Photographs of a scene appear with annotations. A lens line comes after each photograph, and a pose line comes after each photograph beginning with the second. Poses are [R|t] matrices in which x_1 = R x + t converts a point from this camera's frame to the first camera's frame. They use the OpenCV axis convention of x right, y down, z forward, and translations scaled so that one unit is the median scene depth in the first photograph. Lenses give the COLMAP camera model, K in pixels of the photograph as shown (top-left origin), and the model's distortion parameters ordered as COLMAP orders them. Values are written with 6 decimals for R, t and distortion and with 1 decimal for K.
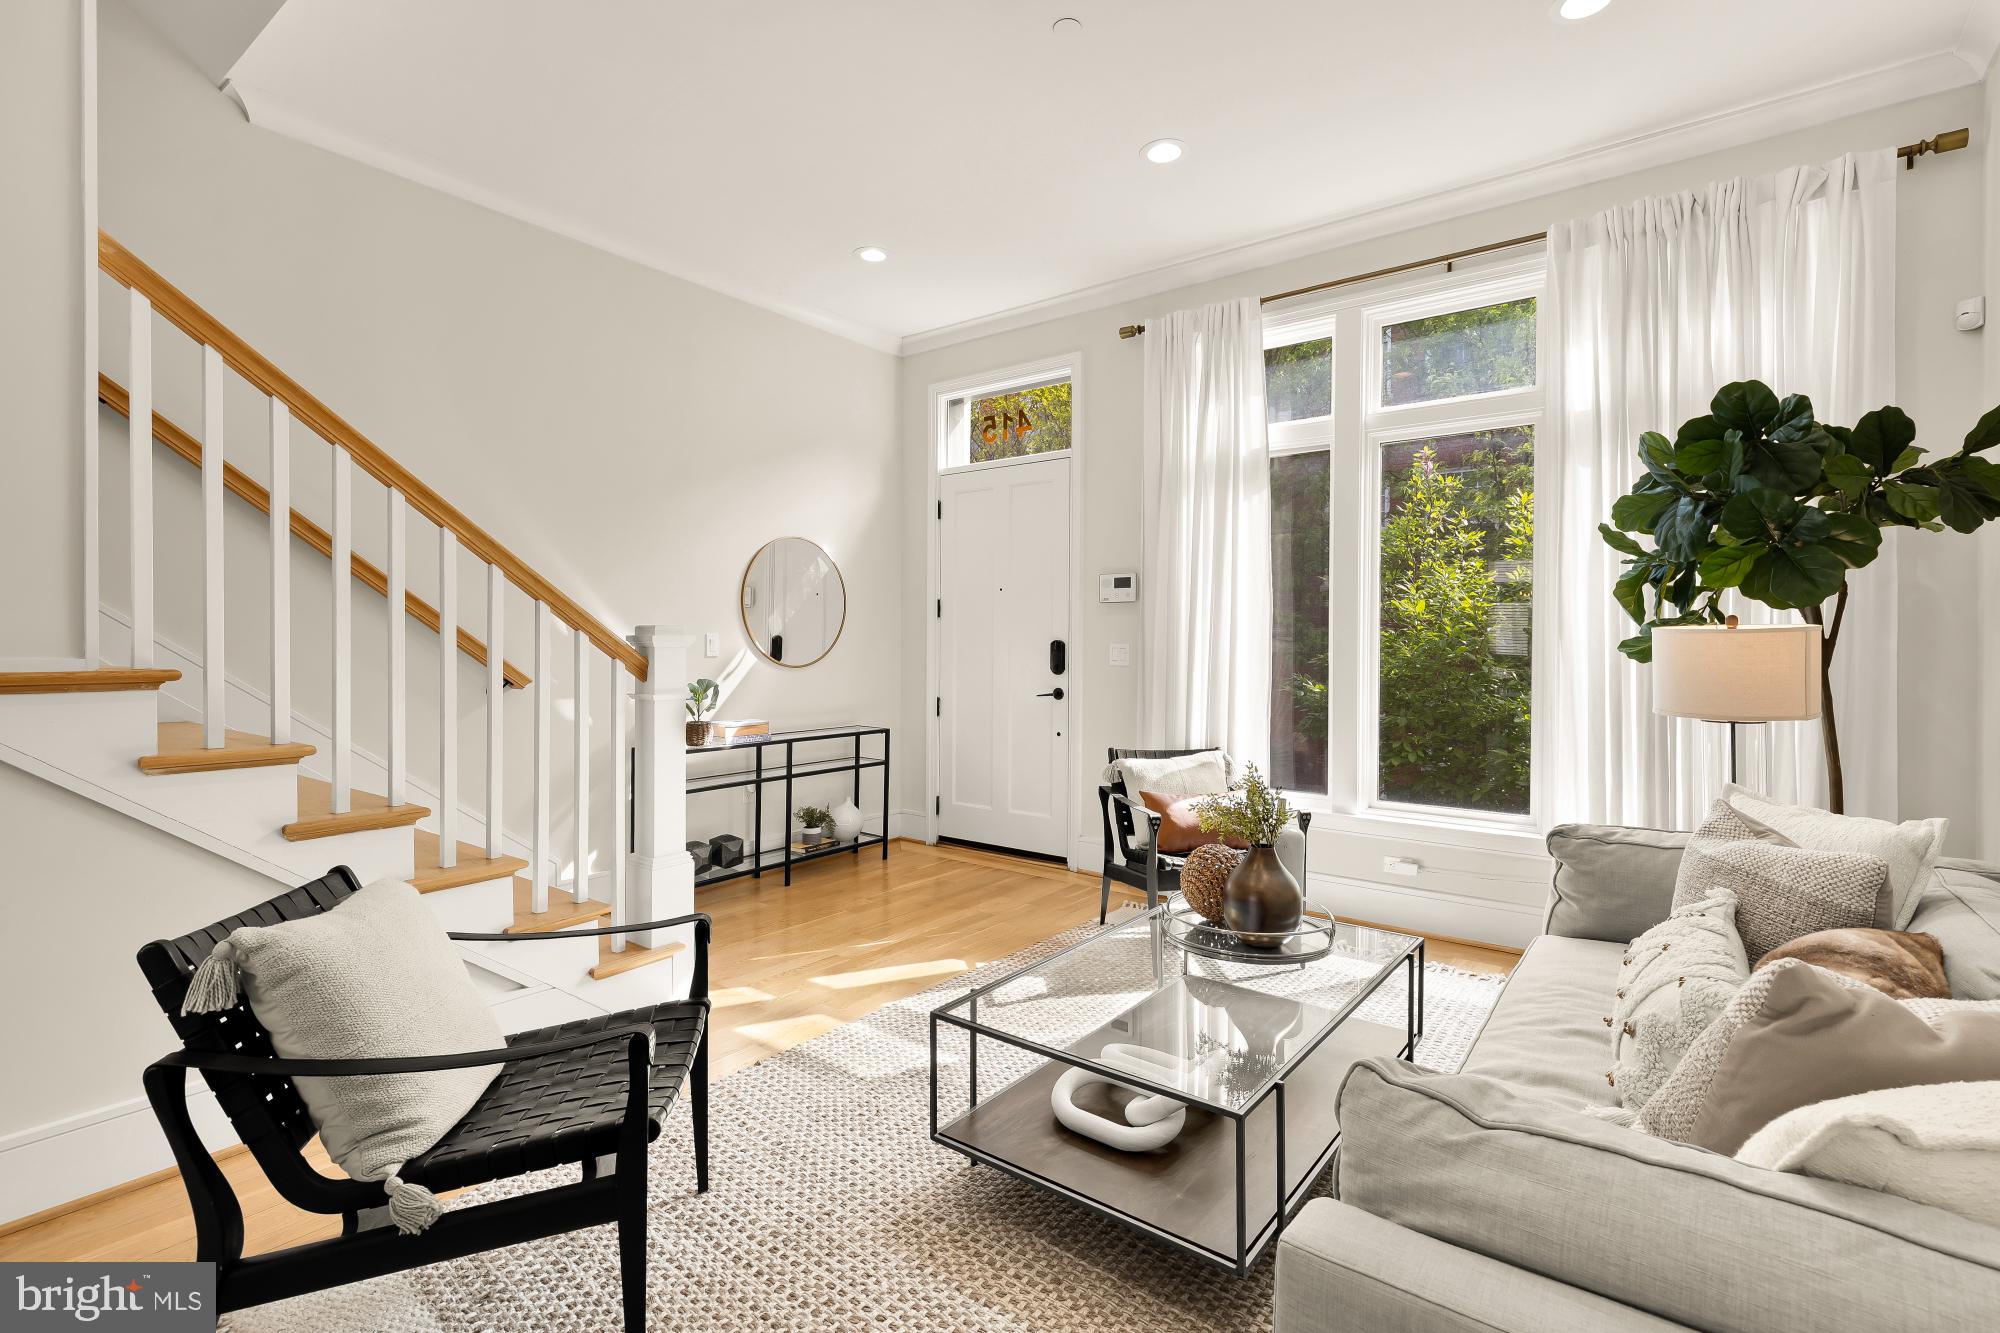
lens RADIAL K [[909.4, 0, 995.4], [0, 909.4, 643.0], [0, 0, 1]] dist [0.000877, 0.000068]
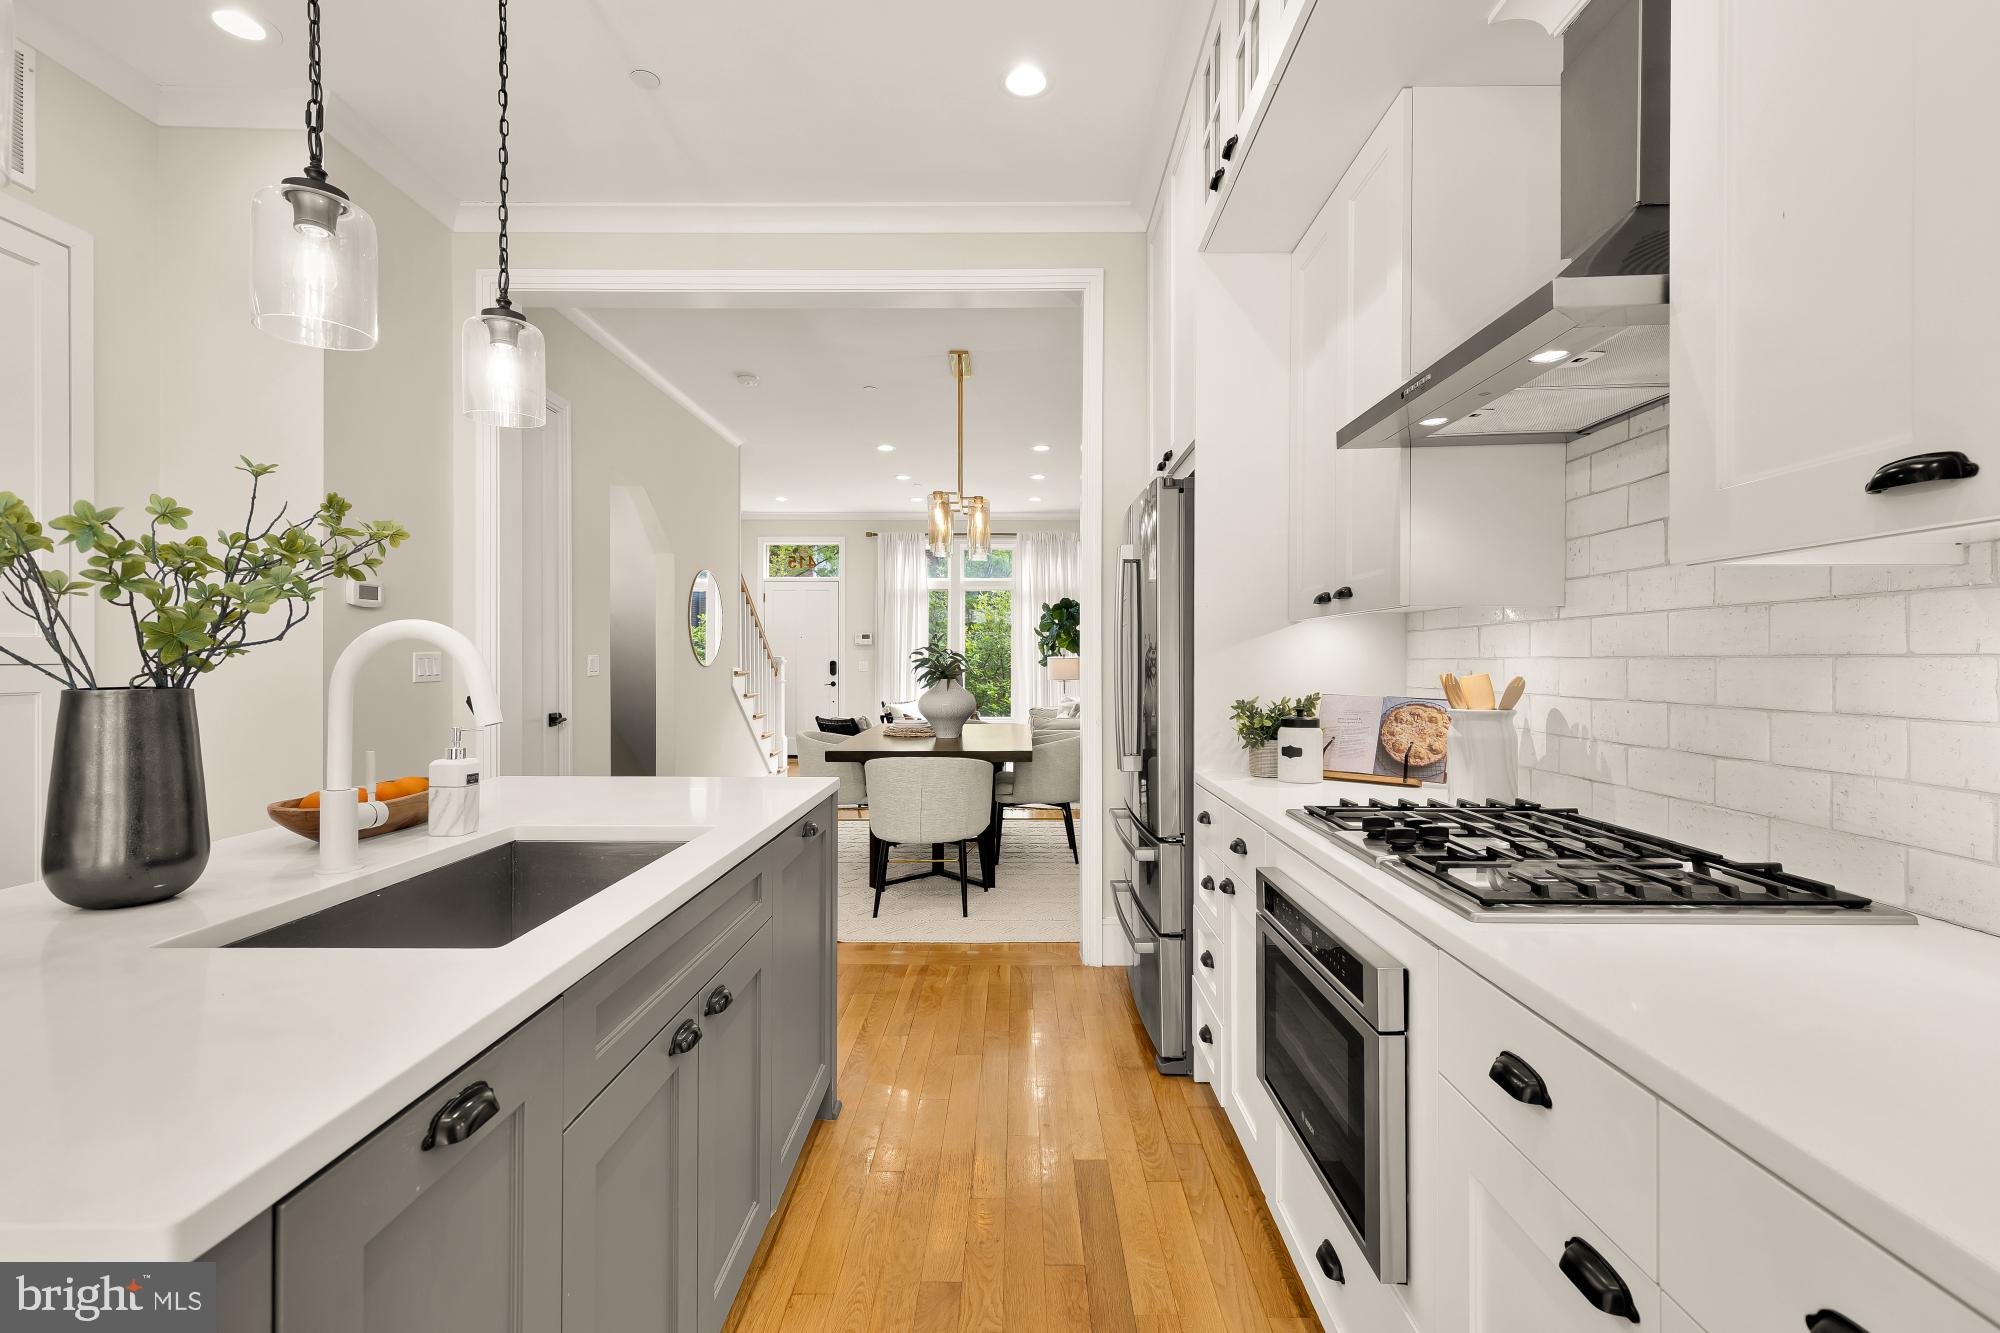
lens RADIAL K [[869.2, 0, 1000.0], [0, 869.2, 666.5], [0, 0, 1]] dist [-0.000571, -0.000061]
pose [[0.800469, -0.006576, 0.599338, -1.107413], [0.003392, 0.999974, 0.006441, -0.001023], [-0.599365, -0.003123, 0.800470, -1.226725]]
